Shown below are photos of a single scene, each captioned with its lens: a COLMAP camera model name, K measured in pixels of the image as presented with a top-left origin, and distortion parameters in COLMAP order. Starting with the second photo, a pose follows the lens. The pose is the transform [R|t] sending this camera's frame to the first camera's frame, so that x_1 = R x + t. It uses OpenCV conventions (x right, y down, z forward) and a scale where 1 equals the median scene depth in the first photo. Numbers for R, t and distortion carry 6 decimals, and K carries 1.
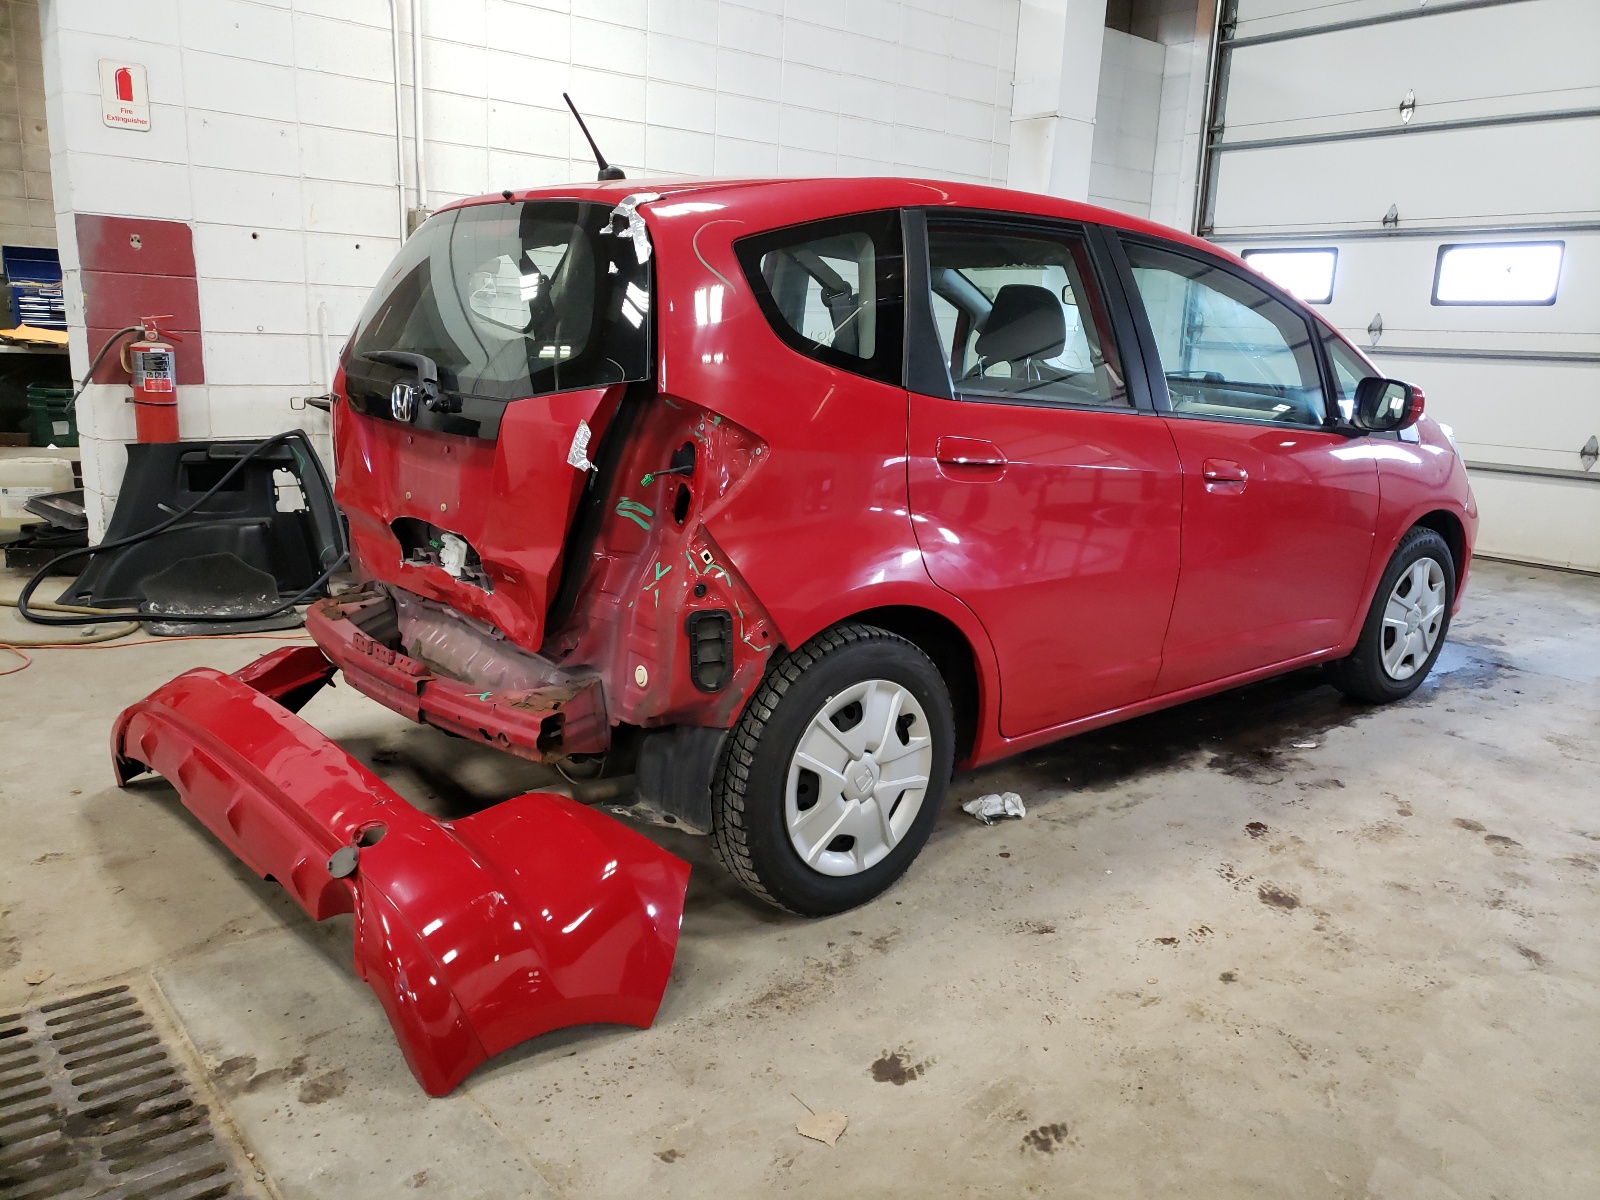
lens RADIAL K [[1242.0, 0, 792.9], [0, 1242.0, 604.5], [0, 0, 1]] dist [0.019918, 0.008742]
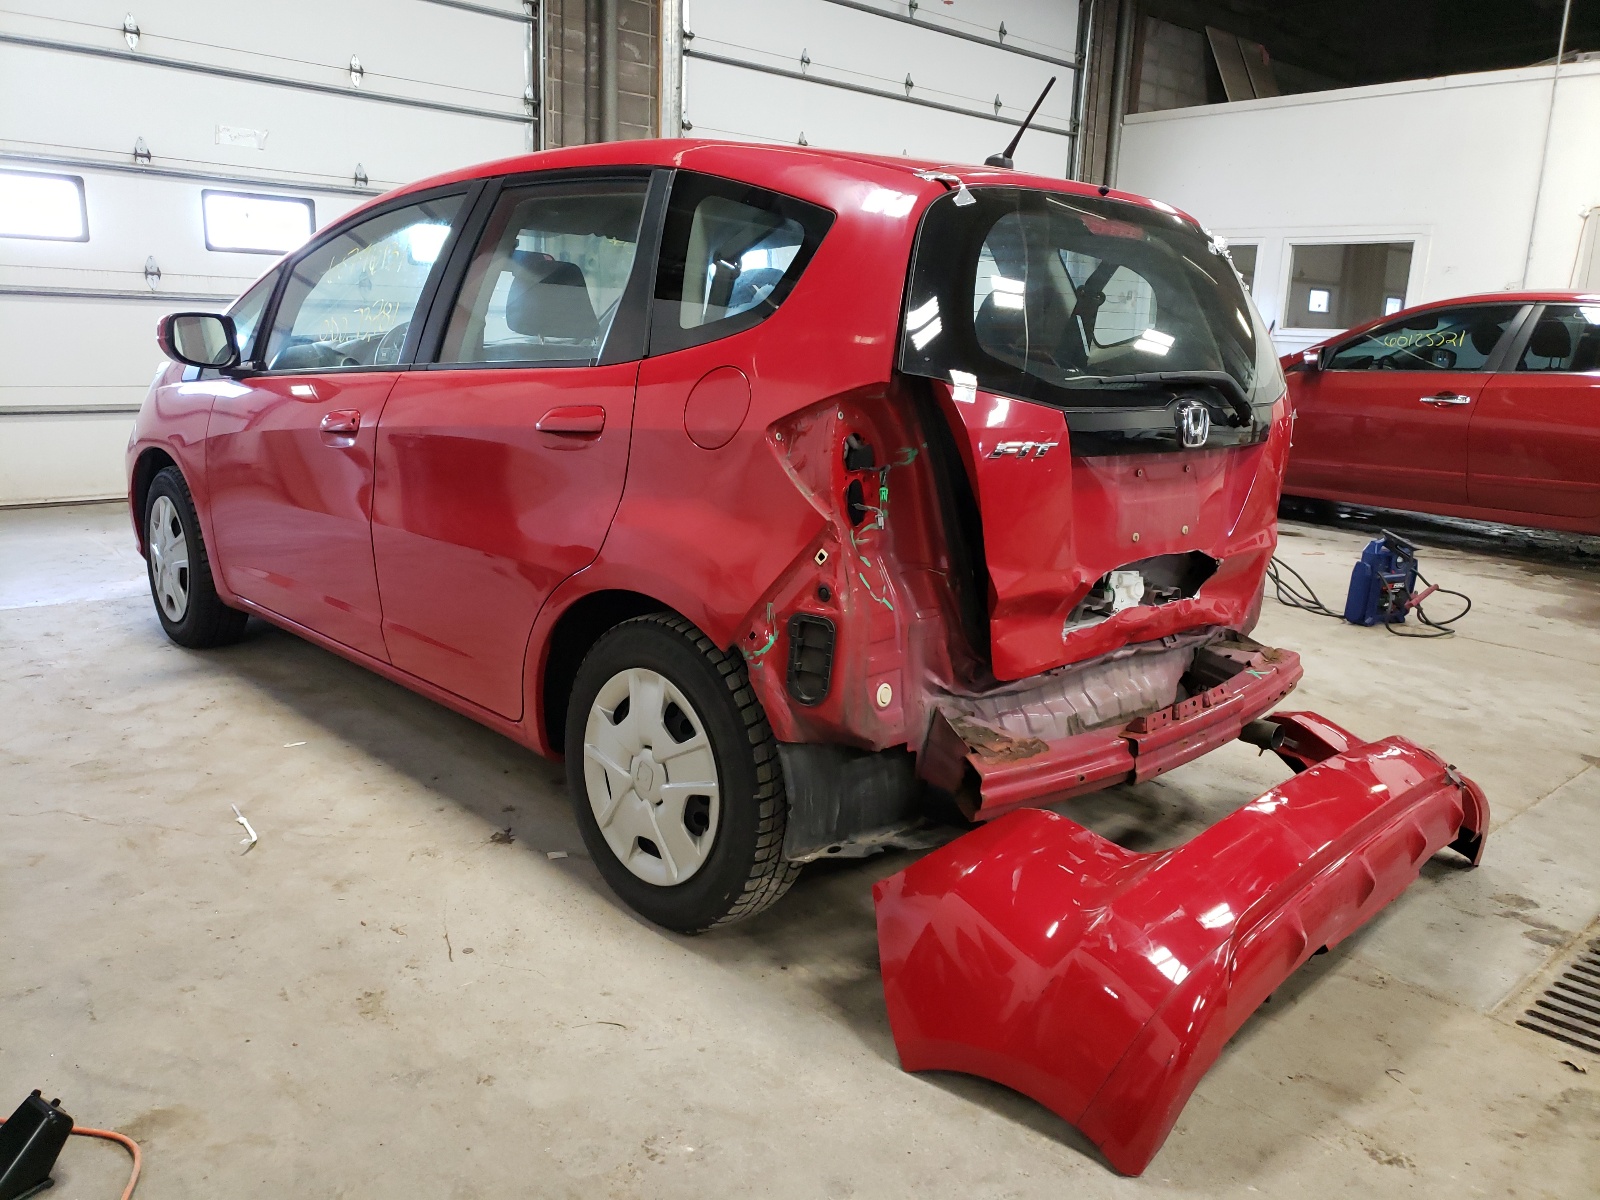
lens RADIAL K [[1242.0, 0, 808.7], [0, 1242.0, 600.8], [0, 0, 1]] dist [0.019918, 0.008742]
pose [[-0.062419, -0.255865, 0.964695, -0.646243], [0.183297, 0.947200, 0.263085, -0.177138], [-0.981074, 0.193247, -0.012224, 0.706644]]
